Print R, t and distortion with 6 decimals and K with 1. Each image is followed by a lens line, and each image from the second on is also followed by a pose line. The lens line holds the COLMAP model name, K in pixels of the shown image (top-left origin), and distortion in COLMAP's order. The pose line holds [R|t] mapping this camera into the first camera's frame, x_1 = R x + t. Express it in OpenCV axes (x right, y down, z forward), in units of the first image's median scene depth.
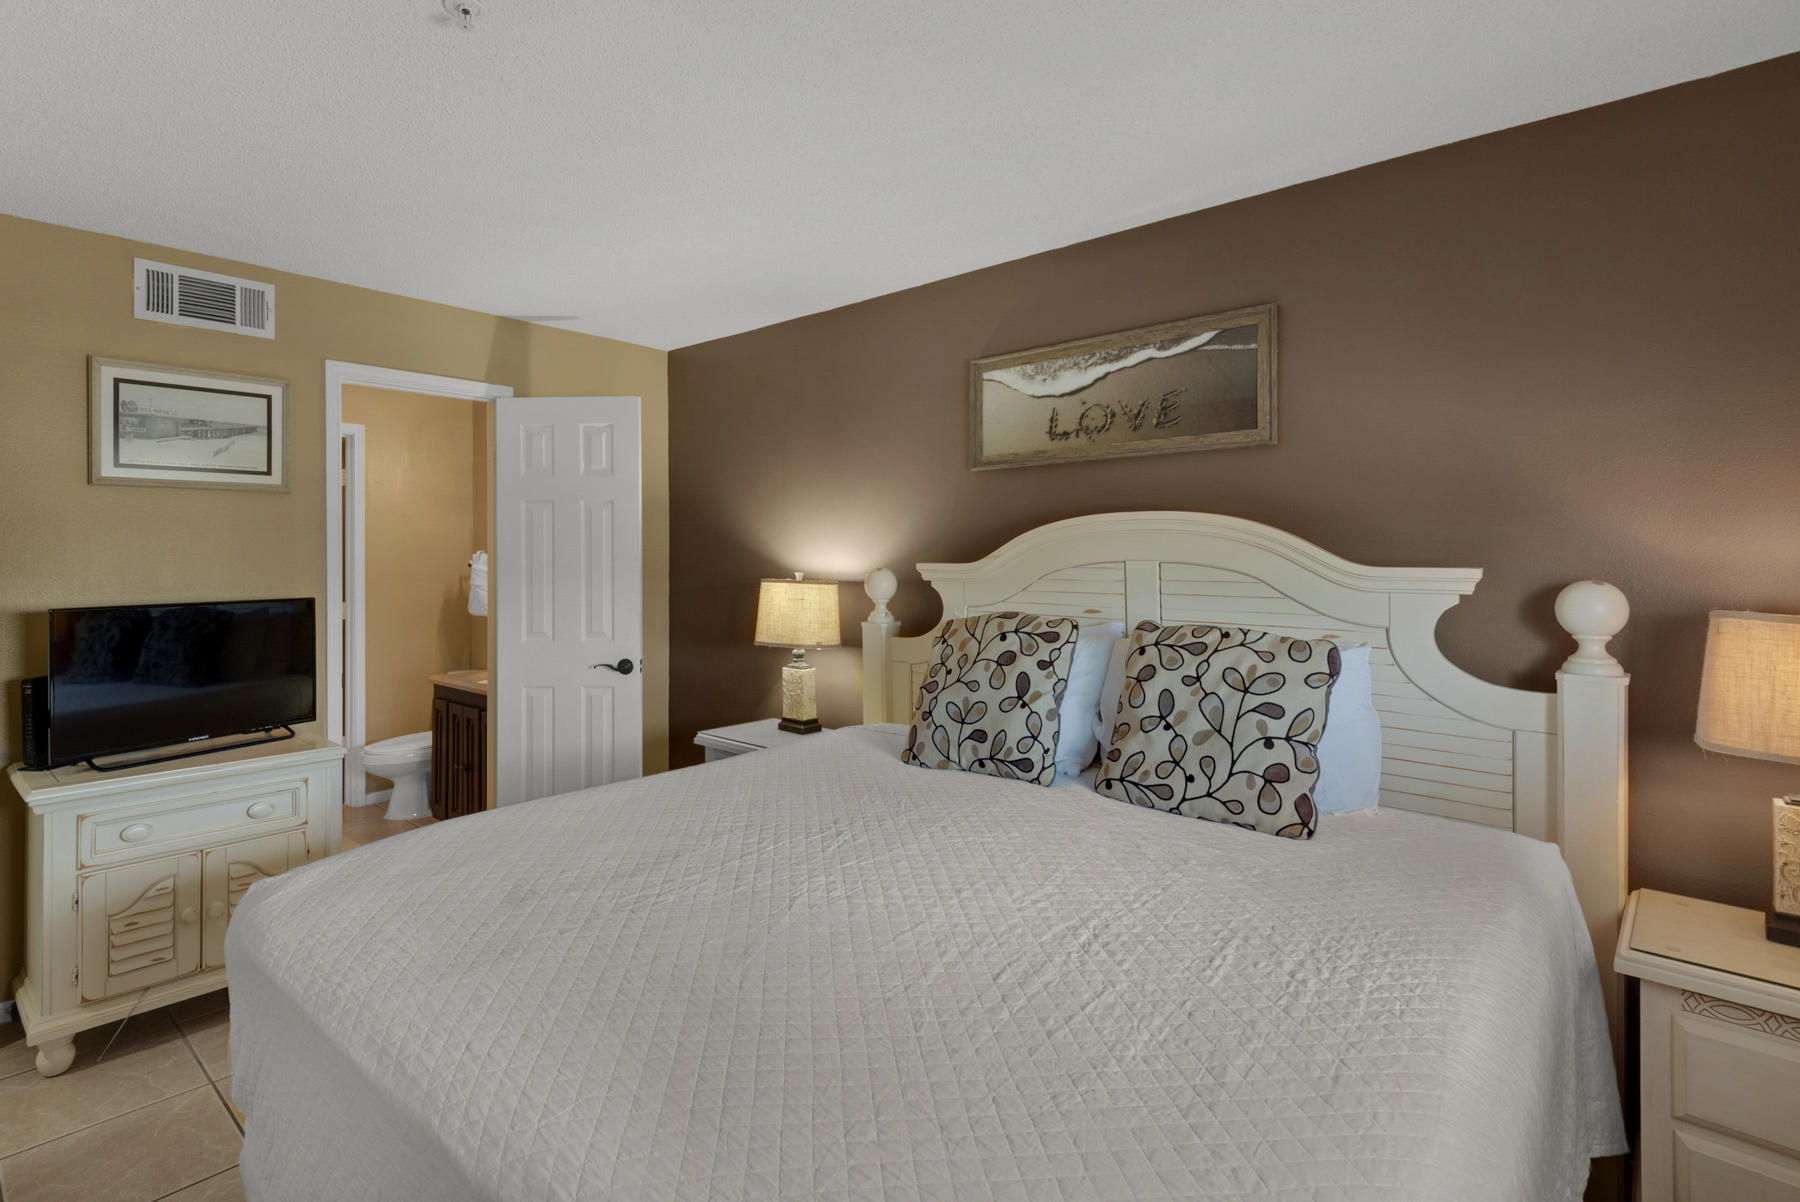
lens RADIAL K [[858.4, 0, 845.2], [0, 858.4, 557.7], [0, 0, 1]] dist [0.032838, -0.000025]
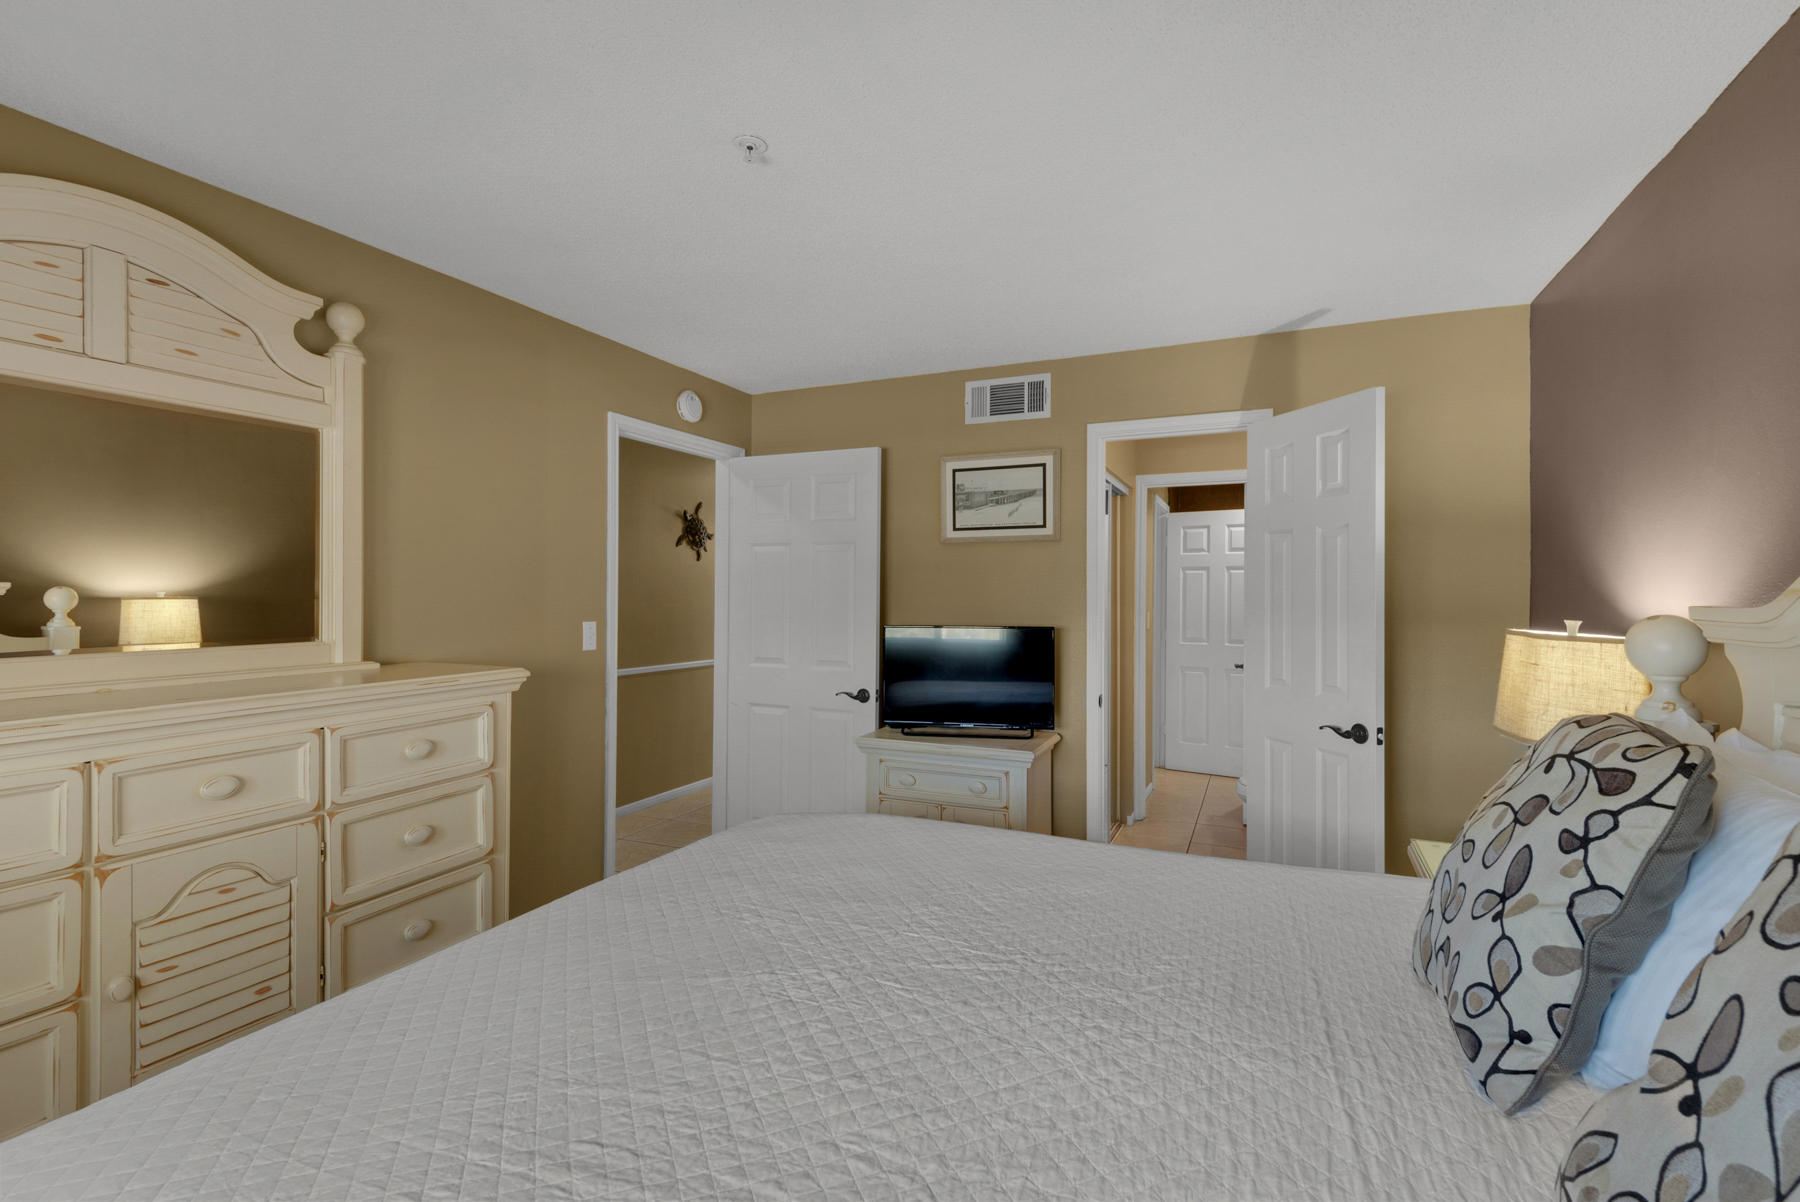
lens RADIAL K [[829.8, 0, 913.0], [0, 829.8, 602.5], [0, 0, 1]] dist [0.027854, -0.021663]
pose [[0.334931, 0.010642, -0.942182, 0.421045], [-0.009374, 0.999924, 0.007962, 0.004832], [0.942196, 0.006165, 0.335006, 0.455222]]
